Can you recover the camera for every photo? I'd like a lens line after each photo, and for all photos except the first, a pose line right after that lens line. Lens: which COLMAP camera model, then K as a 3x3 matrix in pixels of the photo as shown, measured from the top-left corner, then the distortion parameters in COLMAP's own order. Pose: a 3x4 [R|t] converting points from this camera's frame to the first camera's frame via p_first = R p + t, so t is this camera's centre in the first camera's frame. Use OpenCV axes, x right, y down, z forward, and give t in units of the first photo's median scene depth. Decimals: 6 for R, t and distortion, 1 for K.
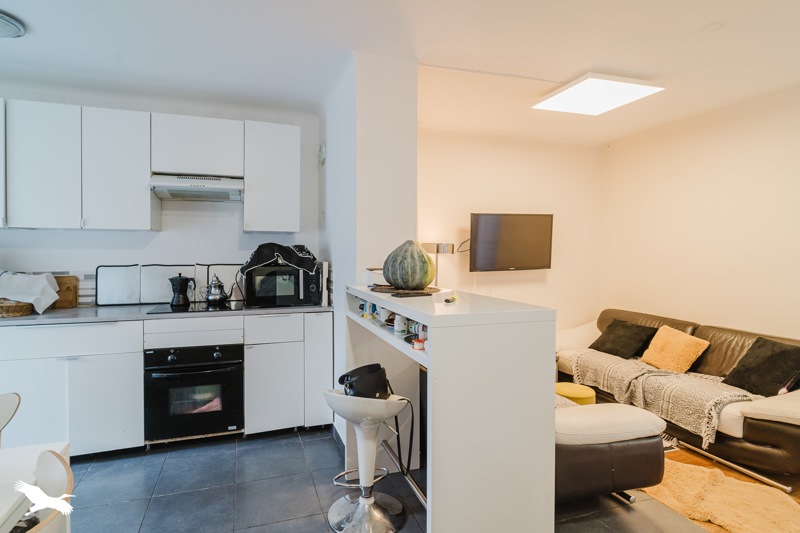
lens RADIAL K [[421.6, 0, 396.9], [0, 421.6, 254.2], [0, 0, 1]] dist [-0.002588, -0.001248]
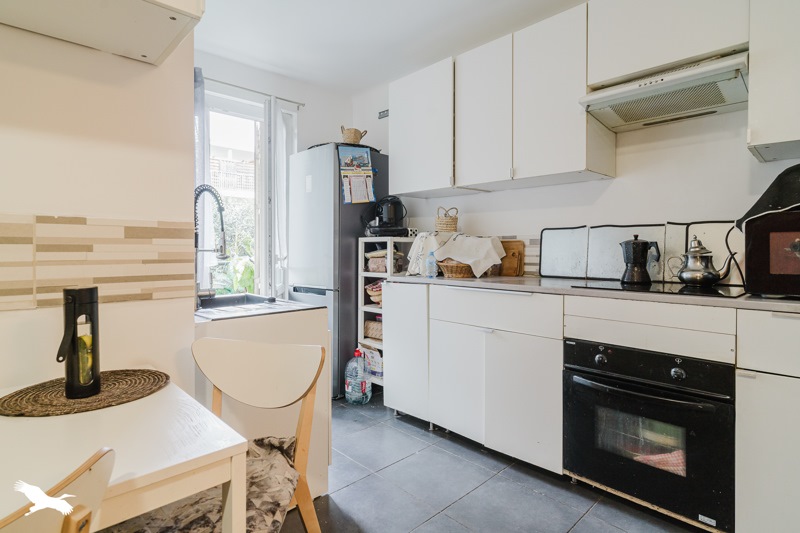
lens RADIAL K [[421.6, 0, 396.9], [0, 421.6, 254.2], [0, 0, 1]] dist [-0.002588, -0.001248]
pose [[0.410320, 0.007698, -0.911909, -0.071112], [-0.005254, 0.999968, 0.006078, 0.075877], [0.911927, 0.002297, 0.410347, 0.404730]]
